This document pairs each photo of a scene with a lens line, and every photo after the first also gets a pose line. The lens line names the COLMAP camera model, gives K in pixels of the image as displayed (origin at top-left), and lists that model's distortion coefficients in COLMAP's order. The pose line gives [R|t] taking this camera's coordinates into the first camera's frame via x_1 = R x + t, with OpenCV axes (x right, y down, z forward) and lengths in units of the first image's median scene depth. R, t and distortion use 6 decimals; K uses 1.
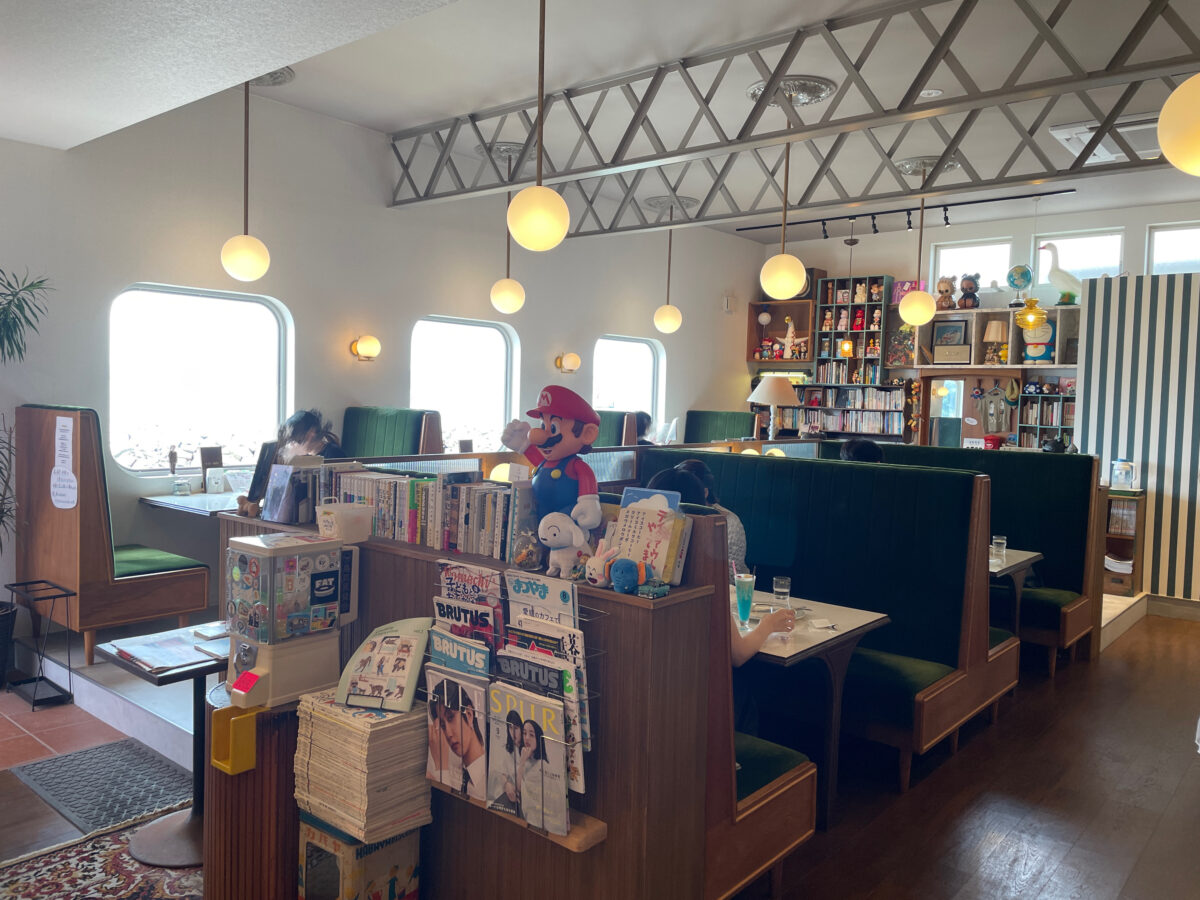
lens RADIAL K [[914.2, 0, 596.6], [0, 914.2, 446.7], [0, 0, 1]] dist [0.029881, 0.003075]
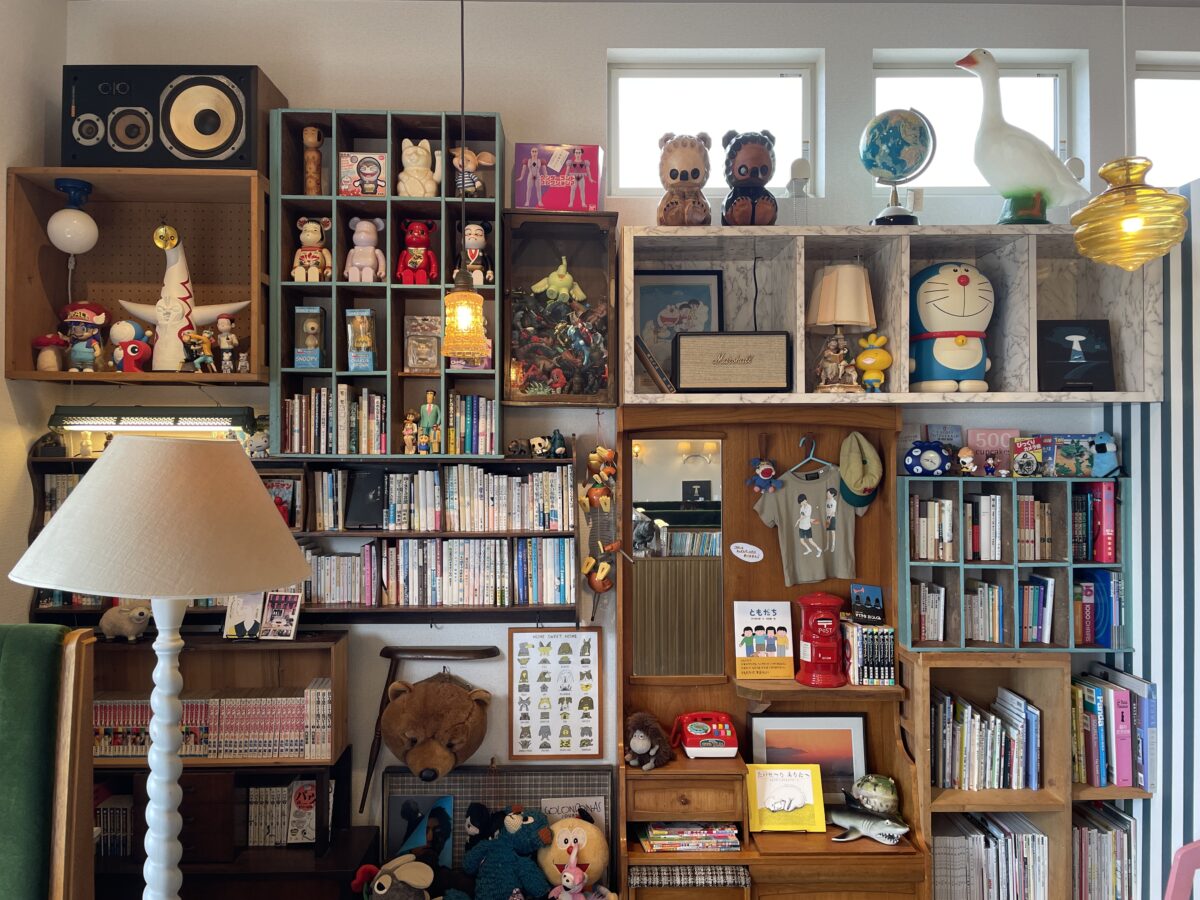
lens RADIAL K [[914.2, 0, 592.1], [0, 914.2, 449.2], [0, 0, 1]] dist [0.029881, 0.003075]
pose [[0.757309, -0.029638, 0.652384, 0.123988], [0.058676, 0.998017, -0.022773, -0.059751], [-0.650416, 0.055525, 0.757546, 0.726217]]
